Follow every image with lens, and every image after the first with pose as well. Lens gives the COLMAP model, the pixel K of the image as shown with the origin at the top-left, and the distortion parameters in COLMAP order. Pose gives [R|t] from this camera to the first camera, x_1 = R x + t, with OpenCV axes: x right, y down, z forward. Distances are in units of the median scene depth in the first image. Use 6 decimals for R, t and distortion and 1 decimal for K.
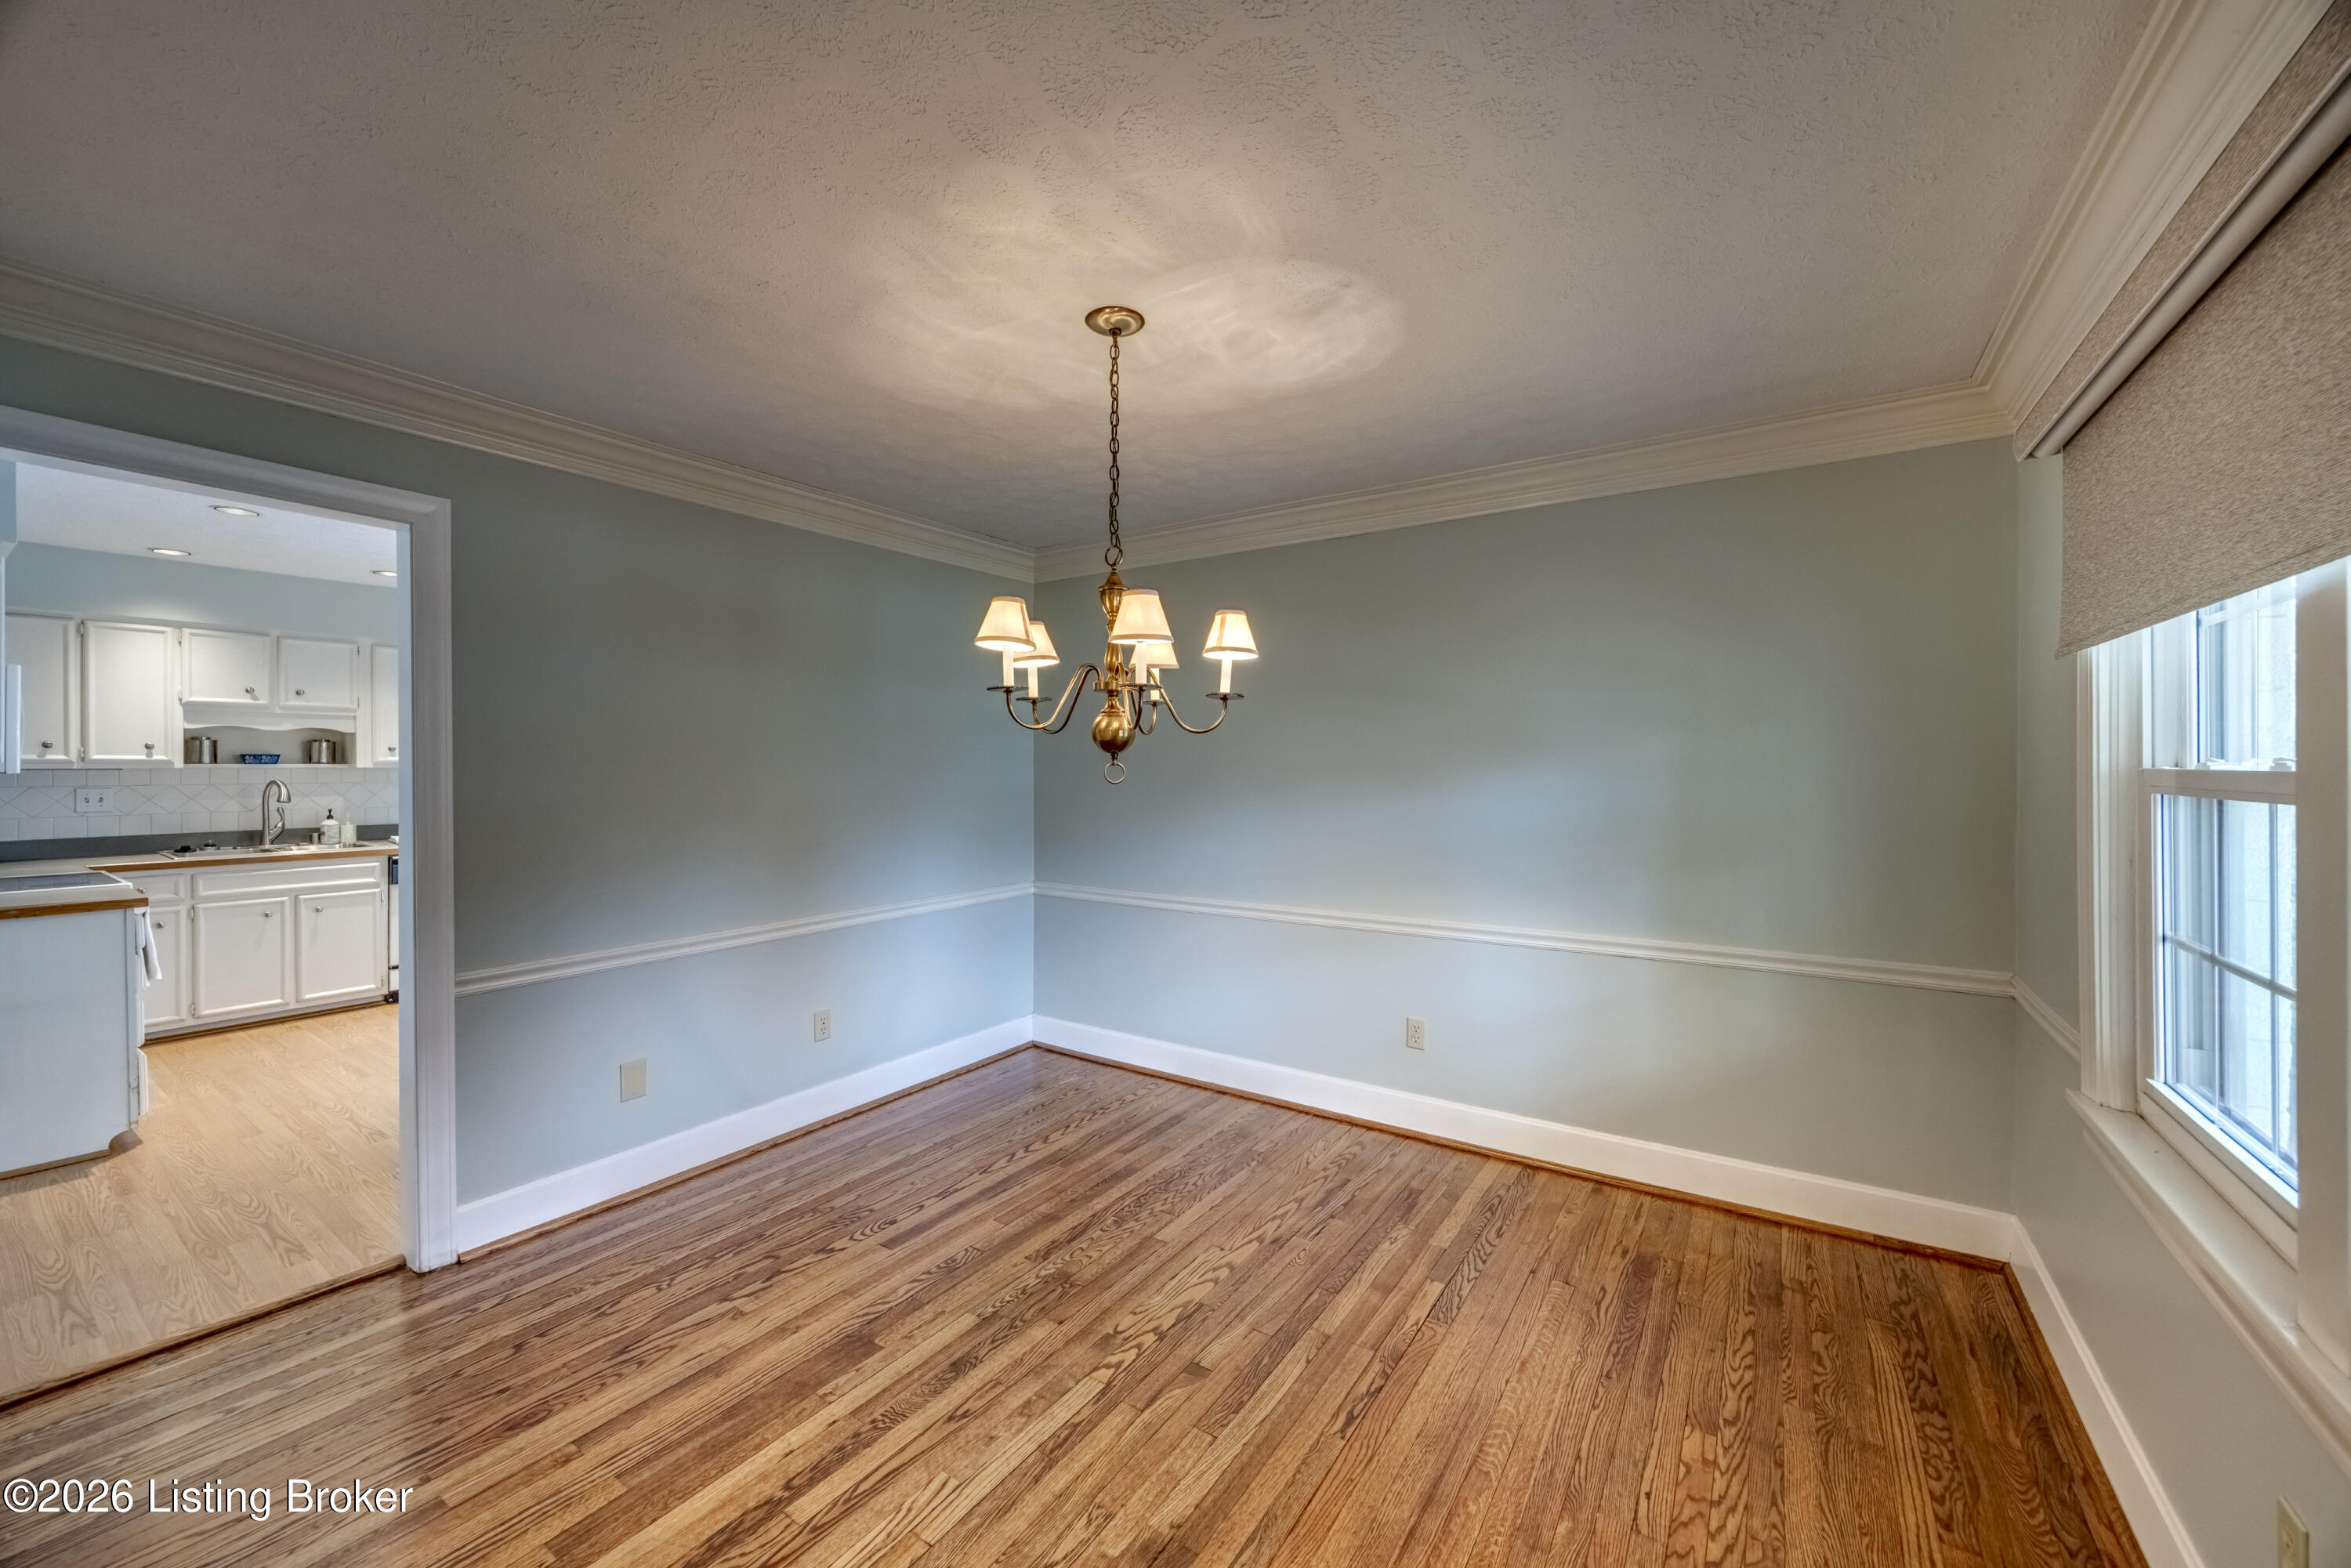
lens RADIAL K [[897.8, 0, 1174.5], [0, 897.8, 772.9], [0, 0, 1]] dist [-0.001237, -0.000042]
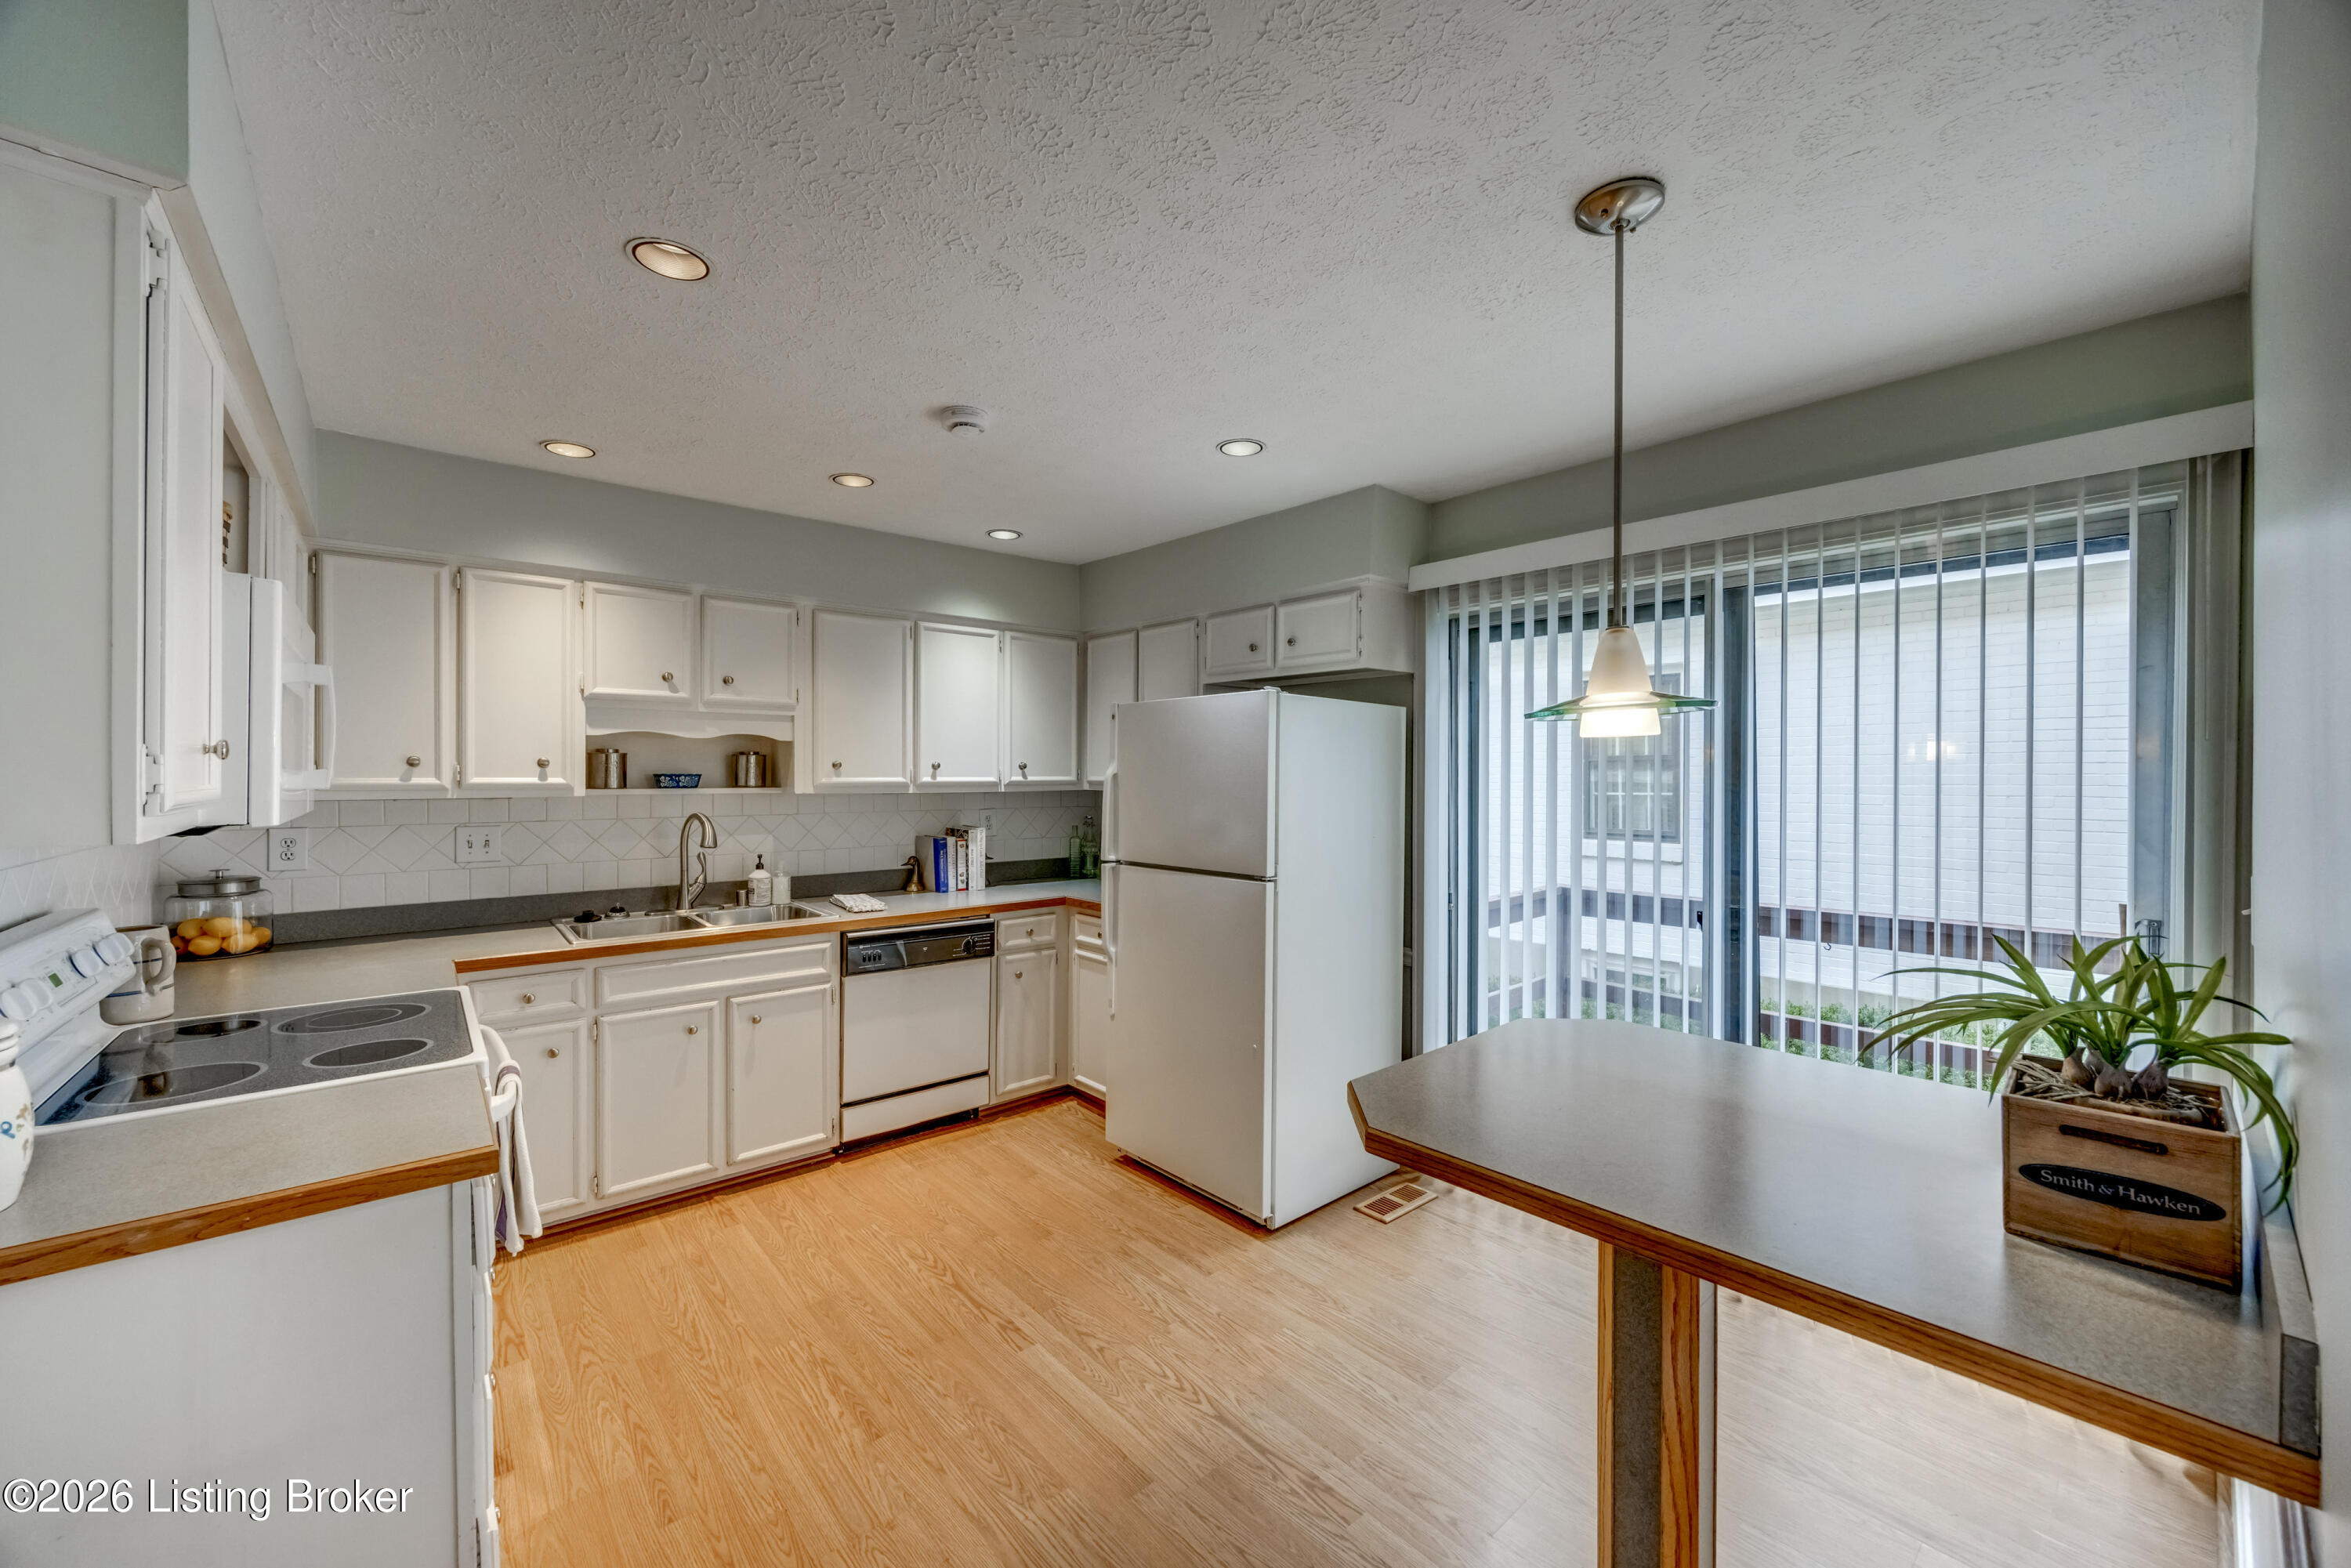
lens RADIAL K [[896.7, 0, 1171.8], [0, 896.7, 783.7], [0, 0, 1]] dist [0.000334, 0.000023]
pose [[0.965241, 0.002551, -0.261348, -0.500229], [-0.002733, 0.999996, -0.000336, -0.014797], [0.261346, 0.001038, 0.965245, 0.460333]]
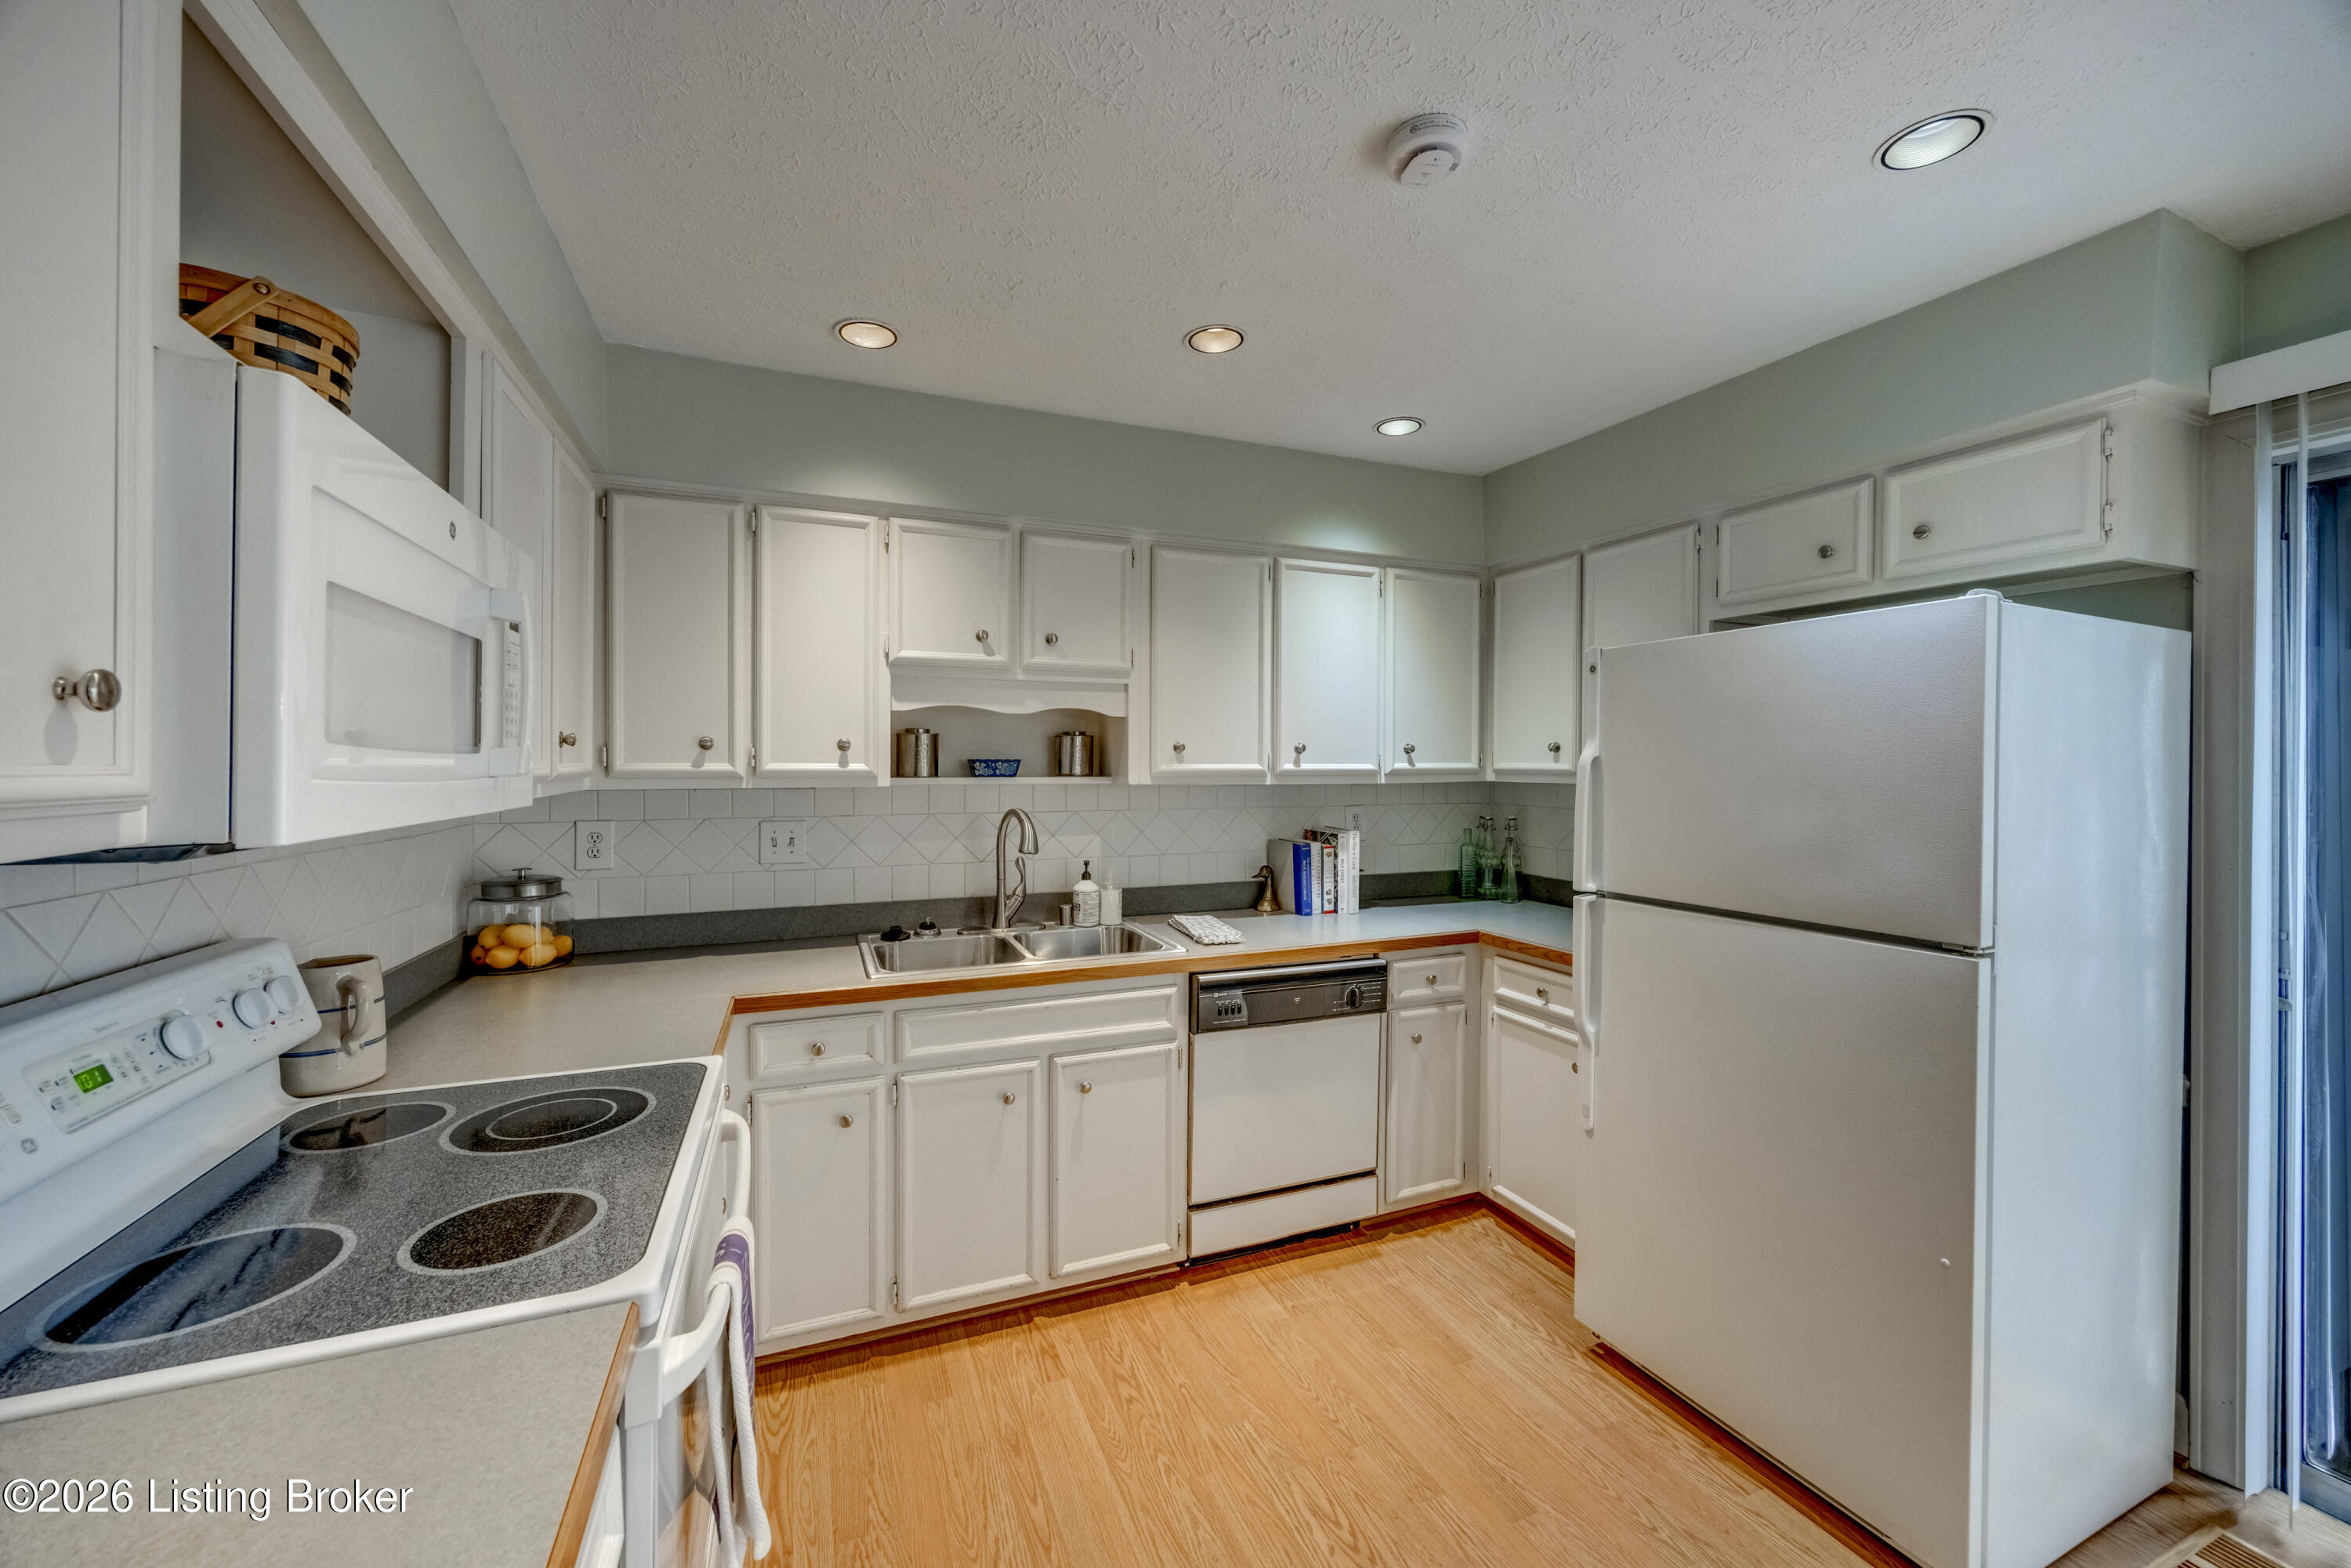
lens RADIAL K [[897.8, 0, 1174.5], [0, 897.8, 772.9], [0, 0, 1]] dist [-0.001237, -0.000042]
pose [[0.836813, 0.004339, -0.547472, -0.649632], [-0.005382, 0.999985, -0.000302, -0.013453], [0.547463, 0.003199, 0.836824, 0.622894]]
